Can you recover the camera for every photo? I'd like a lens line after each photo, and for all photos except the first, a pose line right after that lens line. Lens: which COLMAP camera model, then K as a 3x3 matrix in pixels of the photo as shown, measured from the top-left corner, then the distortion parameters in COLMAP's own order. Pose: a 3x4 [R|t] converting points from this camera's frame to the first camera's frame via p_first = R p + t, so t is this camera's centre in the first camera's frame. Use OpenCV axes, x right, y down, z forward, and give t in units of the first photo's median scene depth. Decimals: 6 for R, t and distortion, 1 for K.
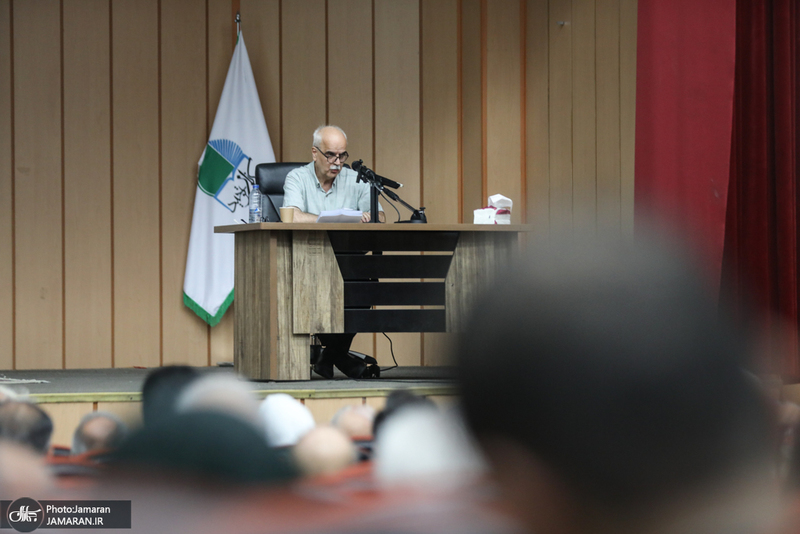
lens RADIAL K [[3295.1, 0, 403.1], [0, 3295.1, 266.7], [0, 0, 1]] dist [0.274421, 0.000000]
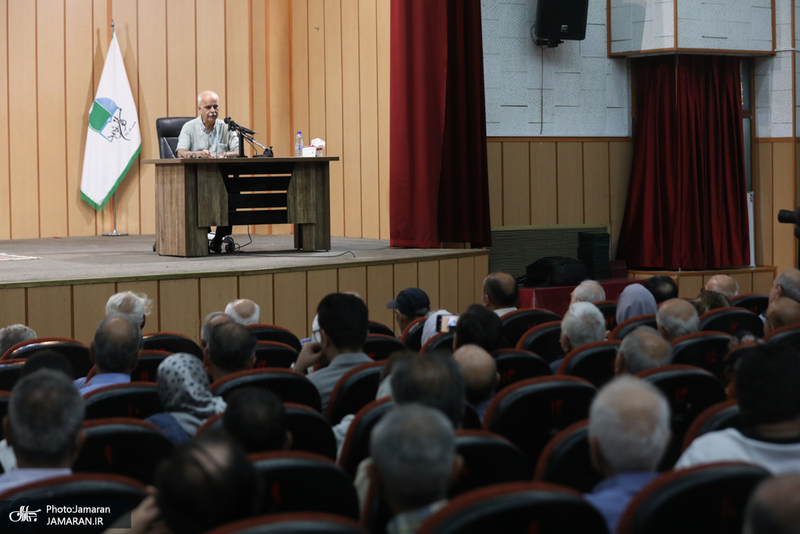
lens RADIAL K [[1821.2, 0, 401.8], [0, 1821.2, 265.7], [0, 0, 1]] dist [-0.203735, 0.000000]
pose [[0.982325, -0.019372, 0.186178, -0.098225], [0.006259, 0.997474, 0.070761, -0.022436], [-0.187078, -0.068345, 0.979965, 0.104649]]
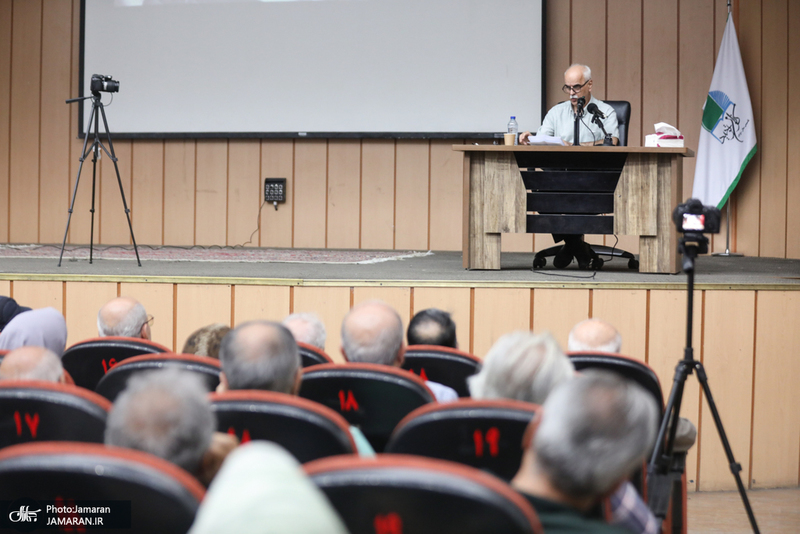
lens RADIAL K [[1767.4, 0, 400.4], [0, 1767.4, 273.6], [0, 0, 1]] dist [-0.310133, 0.000000]
pose [[0.821175, 0.036001, -0.569539, 0.318124], [-0.007636, 0.998612, 0.052113, 0.000792], [0.570625, -0.038445, 0.820310, 0.409327]]
